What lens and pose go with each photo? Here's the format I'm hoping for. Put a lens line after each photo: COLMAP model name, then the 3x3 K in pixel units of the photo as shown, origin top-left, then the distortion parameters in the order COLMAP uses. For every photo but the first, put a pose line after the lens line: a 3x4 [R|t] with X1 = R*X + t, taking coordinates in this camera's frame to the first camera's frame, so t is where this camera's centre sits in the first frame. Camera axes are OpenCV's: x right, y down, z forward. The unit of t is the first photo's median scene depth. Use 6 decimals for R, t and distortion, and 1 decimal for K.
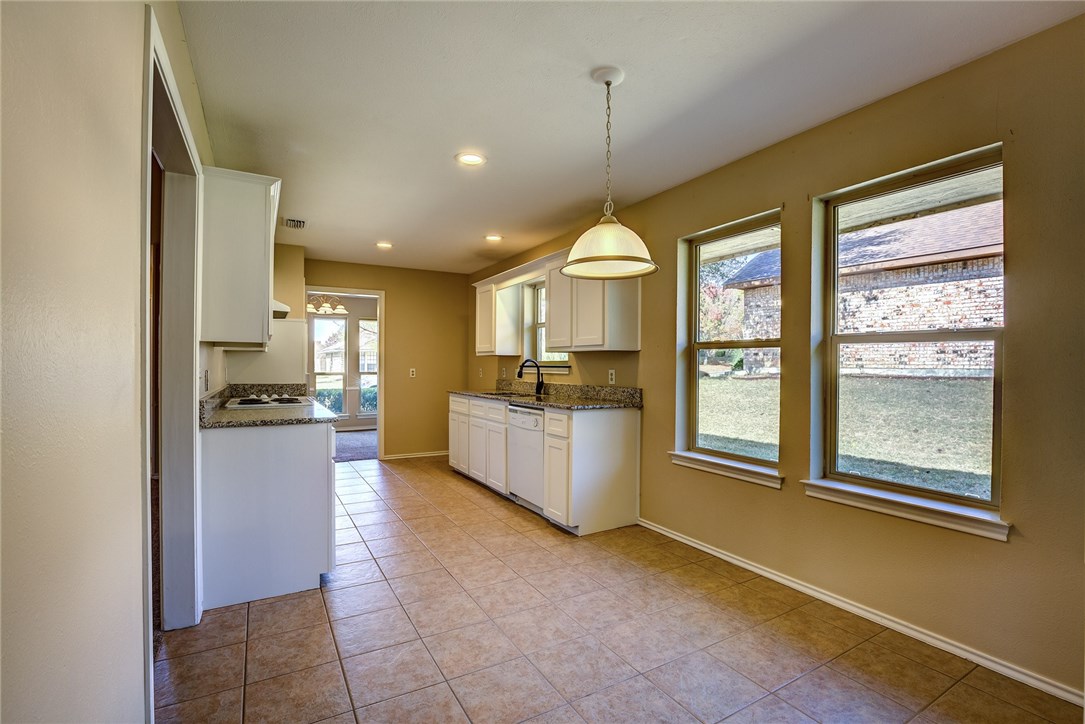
lens RADIAL K [[494.4, 0, 544.3], [0, 494.4, 362.5], [0, 0, 1]] dist [-0.037072, 0.006717]
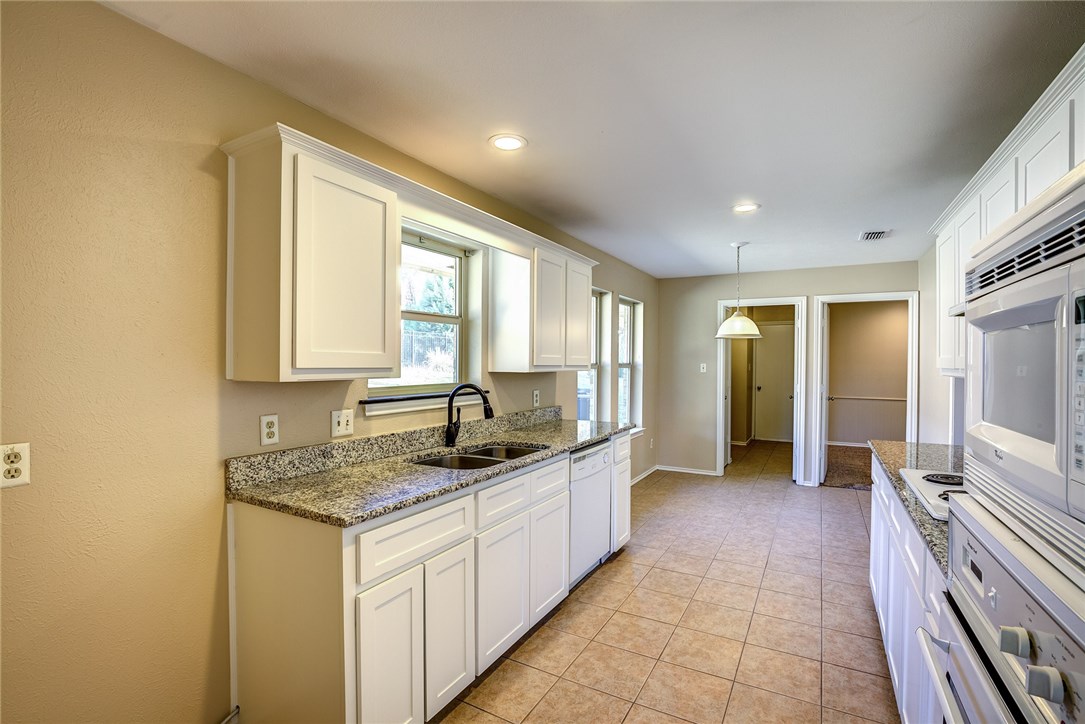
lens RADIAL K [[494.4, 0, 545.9], [0, 494.4, 365.0], [0, 0, 1]] dist [-0.037072, 0.006717]
pose [[-0.510815, -0.010286, 0.859629, -0.703347], [-0.010462, 0.999929, 0.005748, -0.040660], [-0.859627, -0.006057, -0.510886, 1.559804]]
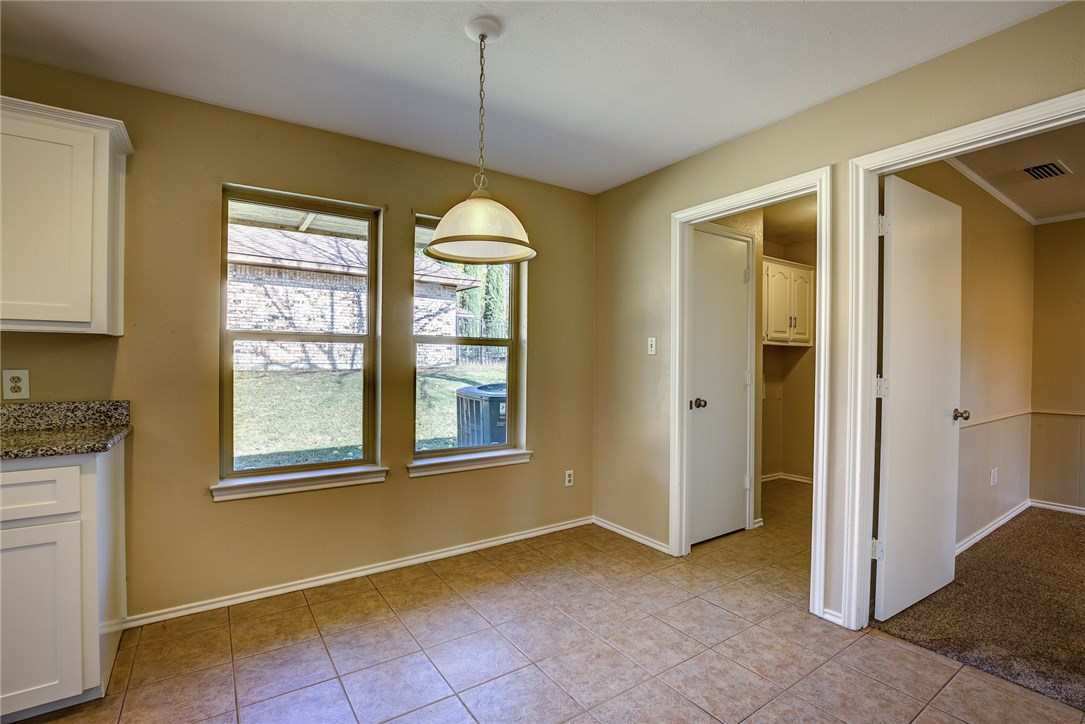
lens RADIAL K [[494.4, 0, 547.4], [0, 494.4, 365.3], [0, 0, 1]] dist [-0.037072, 0.006717]
pose [[-0.079604, -0.011248, 0.996763, -0.418247], [-0.009451, 0.999900, 0.010528, -0.000167], [-0.996782, -0.008582, -0.079702, 0.537587]]
